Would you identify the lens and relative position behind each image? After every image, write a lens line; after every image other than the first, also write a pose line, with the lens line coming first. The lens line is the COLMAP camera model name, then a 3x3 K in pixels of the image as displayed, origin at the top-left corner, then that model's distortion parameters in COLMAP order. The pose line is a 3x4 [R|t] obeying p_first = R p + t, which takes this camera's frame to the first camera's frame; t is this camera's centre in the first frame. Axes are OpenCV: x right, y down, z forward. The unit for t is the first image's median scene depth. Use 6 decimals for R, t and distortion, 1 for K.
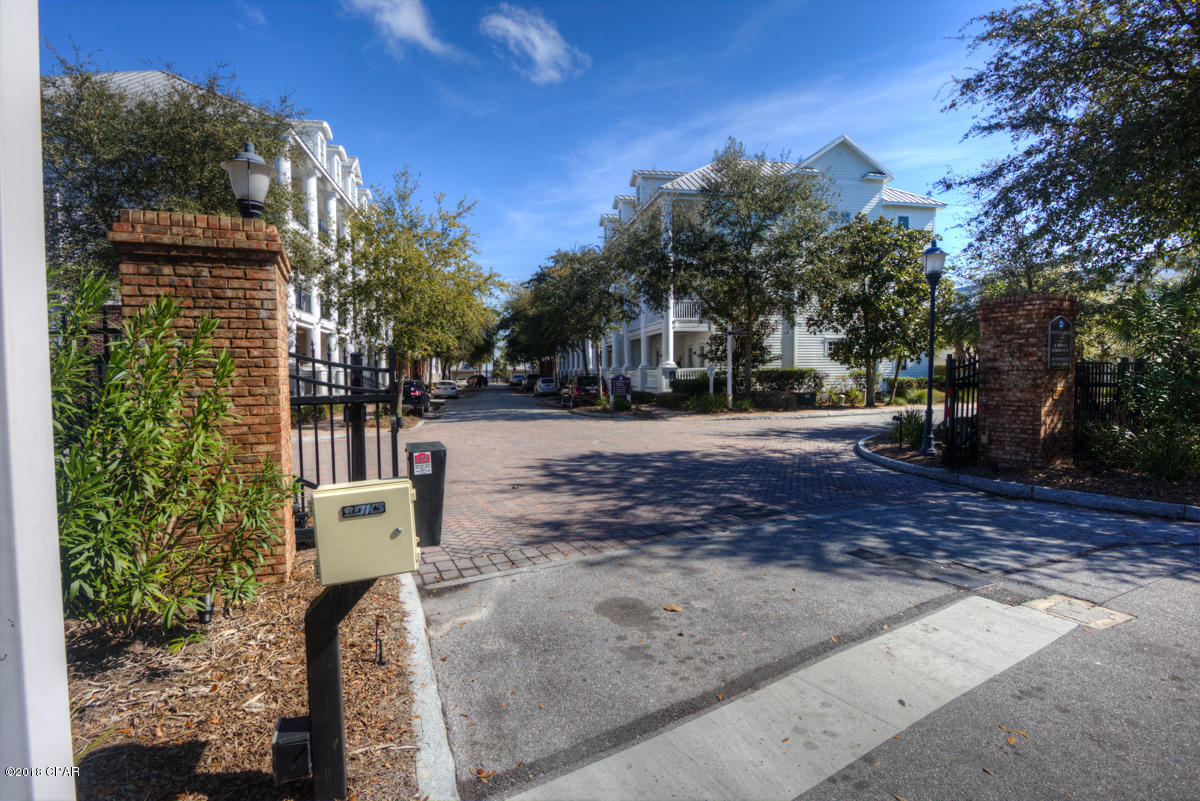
lens RADIAL K [[581.3, 0, 598.4], [0, 581.3, 400.0], [0, 0, 1]] dist [-0.022834, 0.000843]
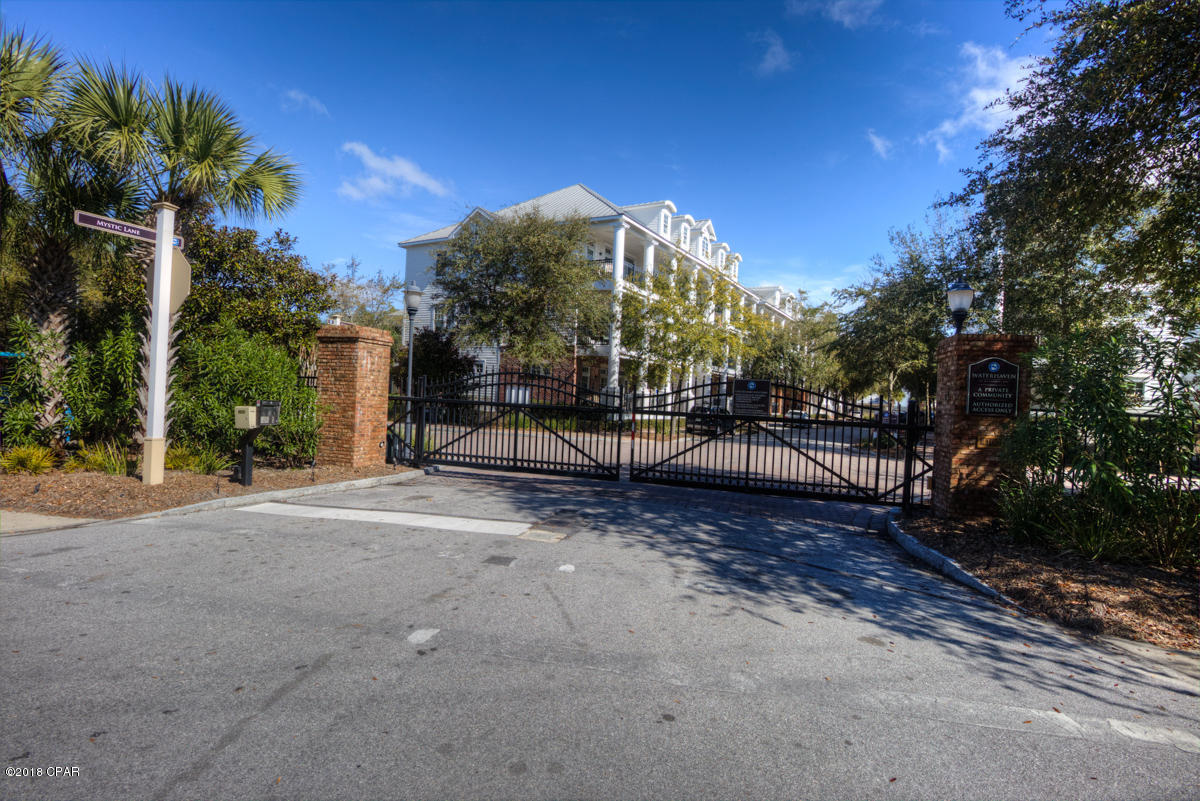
lens RADIAL K [[581.3, 0, 598.4], [0, 581.3, 400.0], [0, 0, 1]] dist [-0.022834, 0.000843]
pose [[0.751577, 0.046989, -0.657969, 0.928999], [-0.083536, 0.996209, -0.024276, -0.004013], [0.654334, 0.073209, 0.752653, -0.101412]]
